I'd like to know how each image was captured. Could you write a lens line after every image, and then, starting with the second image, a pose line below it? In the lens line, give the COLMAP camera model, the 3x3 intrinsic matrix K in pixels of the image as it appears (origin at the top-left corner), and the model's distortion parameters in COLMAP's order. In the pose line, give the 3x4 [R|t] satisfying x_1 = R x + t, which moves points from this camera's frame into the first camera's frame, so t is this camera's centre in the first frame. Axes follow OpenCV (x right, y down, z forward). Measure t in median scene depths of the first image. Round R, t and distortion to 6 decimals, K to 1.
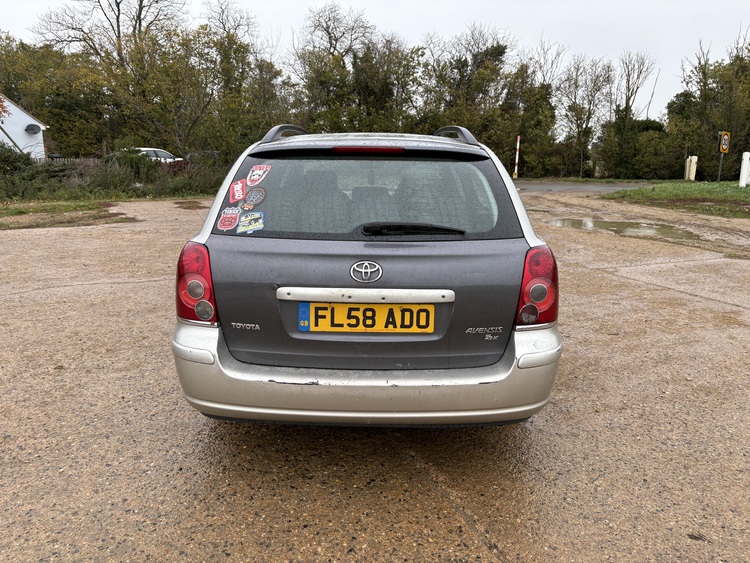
lens RADIAL K [[565.5, 0, 377.2], [0, 565.5, 278.8], [0, 0, 1]] dist [0.040649, -0.041697]
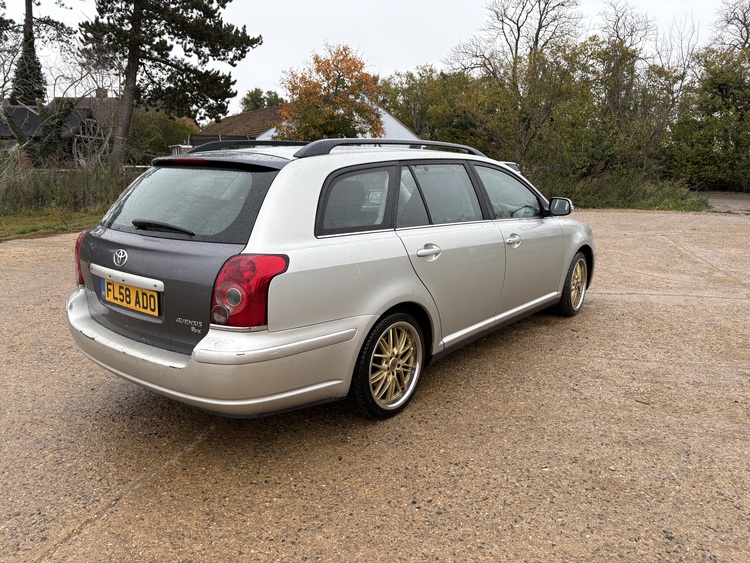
lens RADIAL K [[565.5, 0, 377.2], [0, 565.5, 278.8], [0, 0, 1]] dist [0.040649, -0.041697]
pose [[0.787635, 0.121189, -0.604106, 1.070867], [-0.134053, 0.990684, 0.023962, -0.065185], [0.601382, 0.062109, 0.796544, 0.312803]]
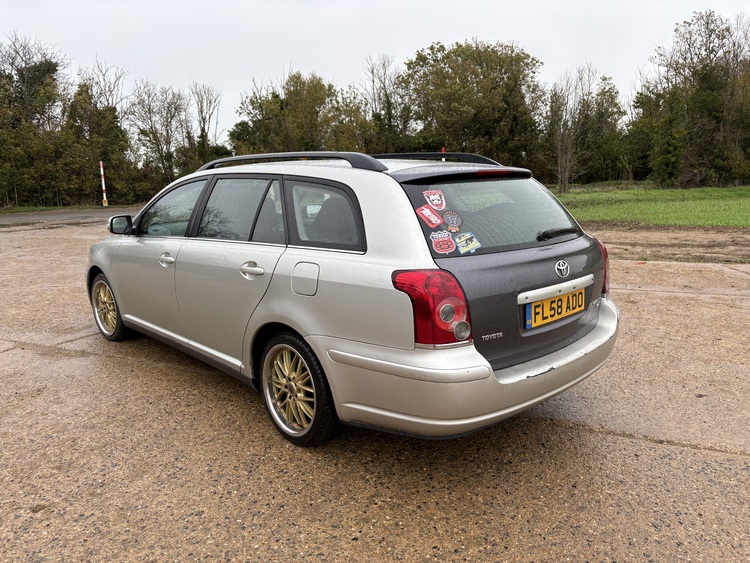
lens RADIAL K [[565.5, 0, 377.2], [0, 565.5, 278.8], [0, 0, 1]] dist [0.040649, -0.041697]
pose [[0.726254, -0.149139, 0.671053, -1.044276], [0.176543, 0.983906, 0.027603, -0.088741], [-0.664370, 0.098423, 0.740895, 0.314197]]
